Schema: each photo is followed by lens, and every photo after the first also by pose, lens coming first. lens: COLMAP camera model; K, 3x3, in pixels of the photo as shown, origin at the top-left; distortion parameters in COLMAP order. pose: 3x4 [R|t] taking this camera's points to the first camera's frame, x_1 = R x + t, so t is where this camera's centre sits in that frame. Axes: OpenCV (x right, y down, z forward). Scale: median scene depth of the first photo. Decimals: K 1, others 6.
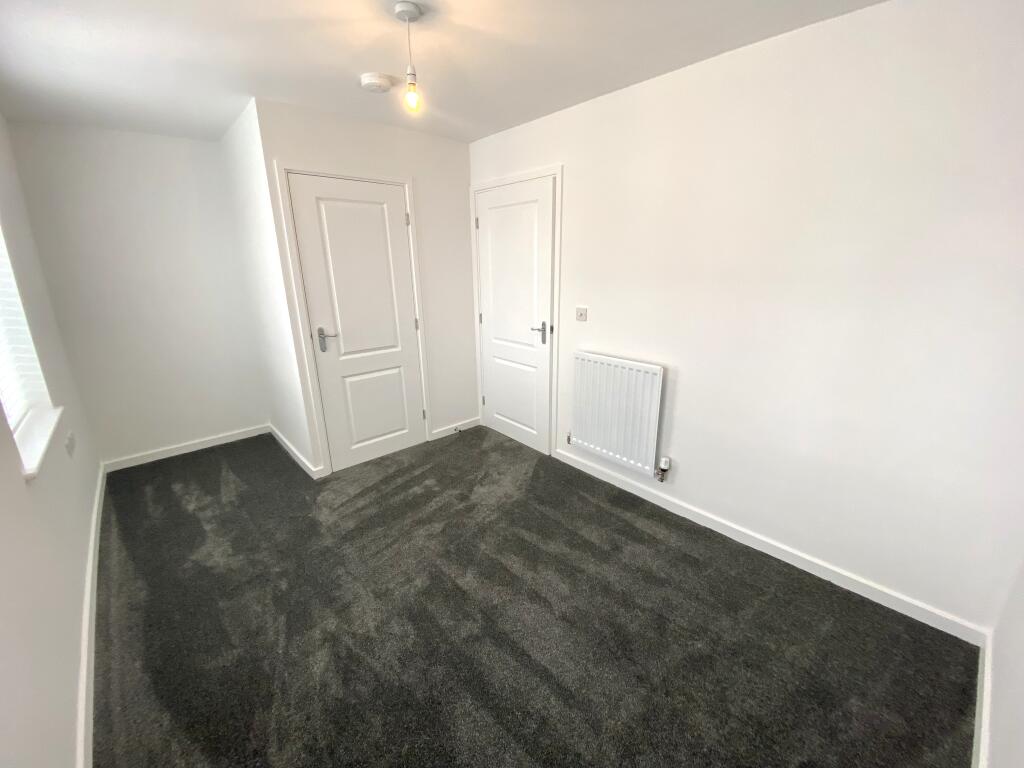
lens RADIAL K [[419.6, 0, 512.0], [0, 419.6, 384.0], [0, 0, 1]] dist [0.000803, -0.000209]
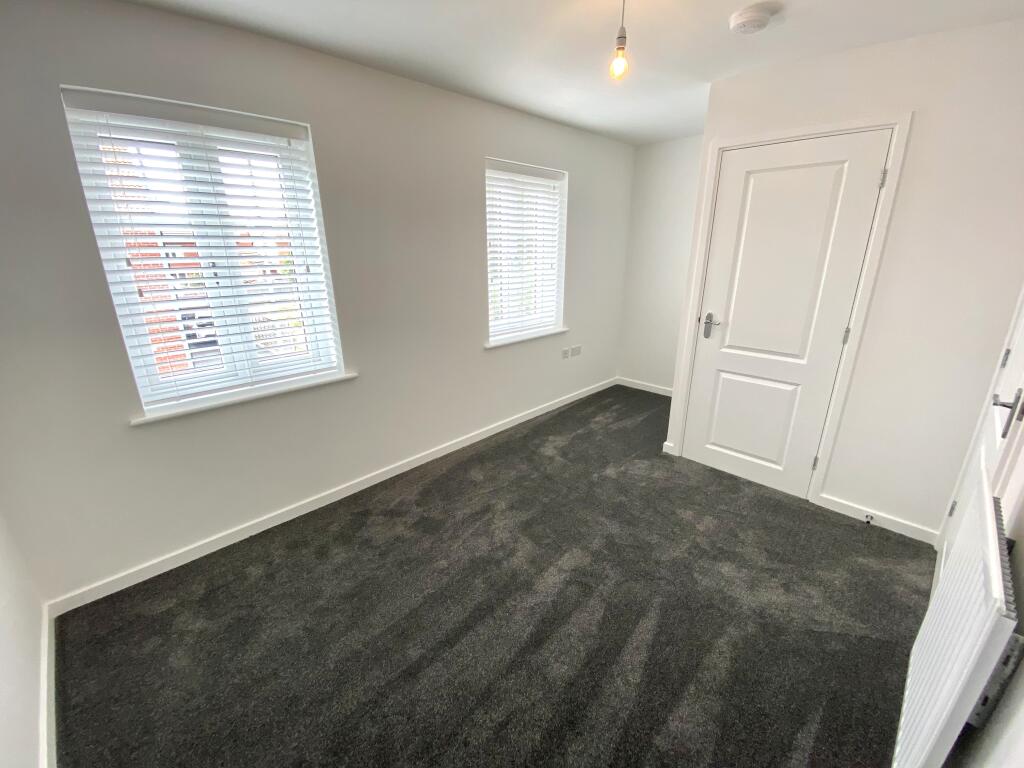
lens RADIAL K [[419.6, 0, 512.0], [0, 419.6, 384.0], [0, 0, 1]] dist [0.000803, -0.000209]
pose [[0.042294, 0.324289, -0.945012, 0.465398], [-0.279450, 0.911947, 0.300435, -0.141033], [0.959228, 0.251377, 0.129192, 0.457899]]
